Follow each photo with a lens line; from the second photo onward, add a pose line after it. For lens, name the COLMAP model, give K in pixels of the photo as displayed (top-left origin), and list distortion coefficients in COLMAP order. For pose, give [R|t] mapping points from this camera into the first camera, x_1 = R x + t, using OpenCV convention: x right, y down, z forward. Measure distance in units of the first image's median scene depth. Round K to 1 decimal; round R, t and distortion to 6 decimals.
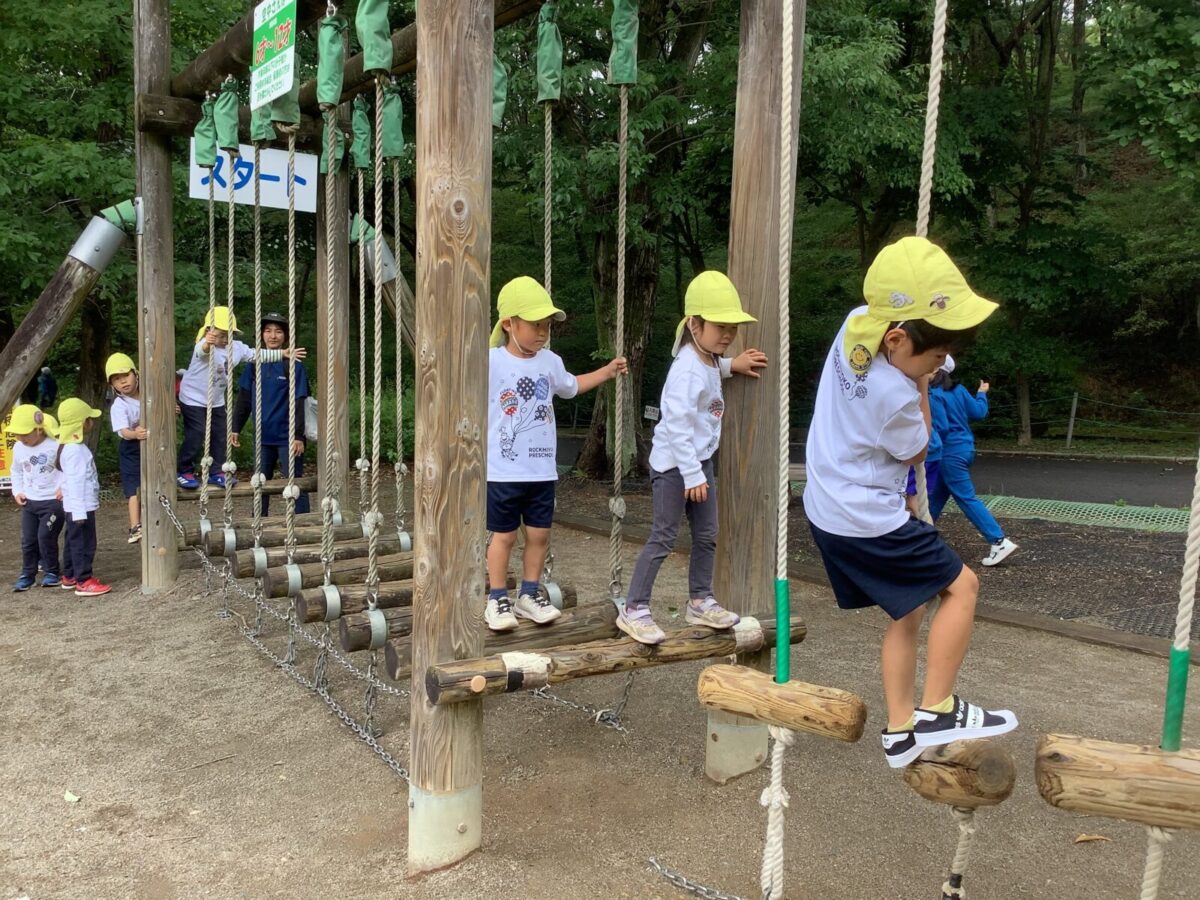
lens RADIAL K [[1104.3, 0, 592.5], [0, 1104.3, 445.2], [0, 0, 1]] dist [0.007755, 0.000000]
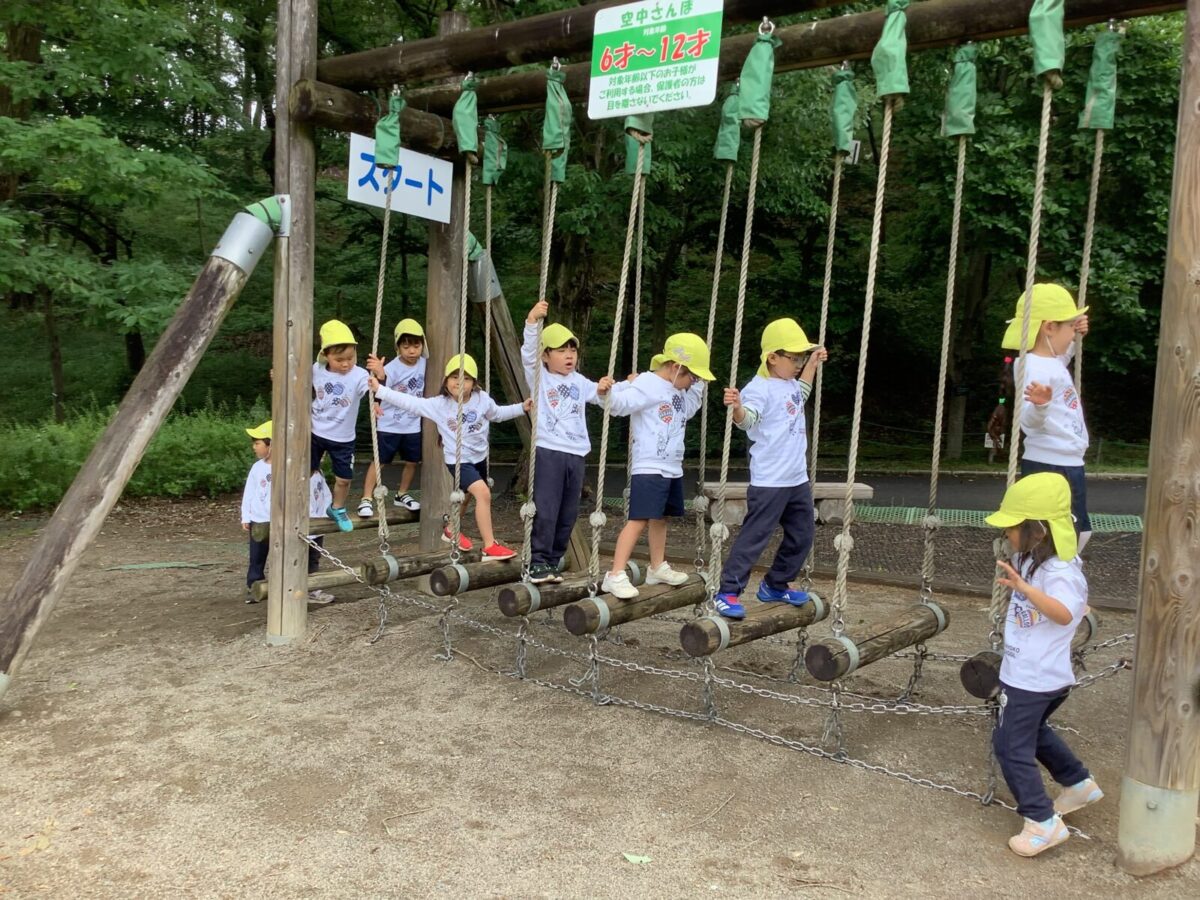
lens RADIAL K [[1104.3, 0, 593.3], [0, 1104.3, 455.3], [0, 0, 1]] dist [0.007755, 0.000000]
pose [[0.941765, -0.012601, 0.336036, -0.480964], [0.016655, 0.999819, -0.009186, -0.003549], [-0.335859, 0.014247, 0.941804, 0.087897]]
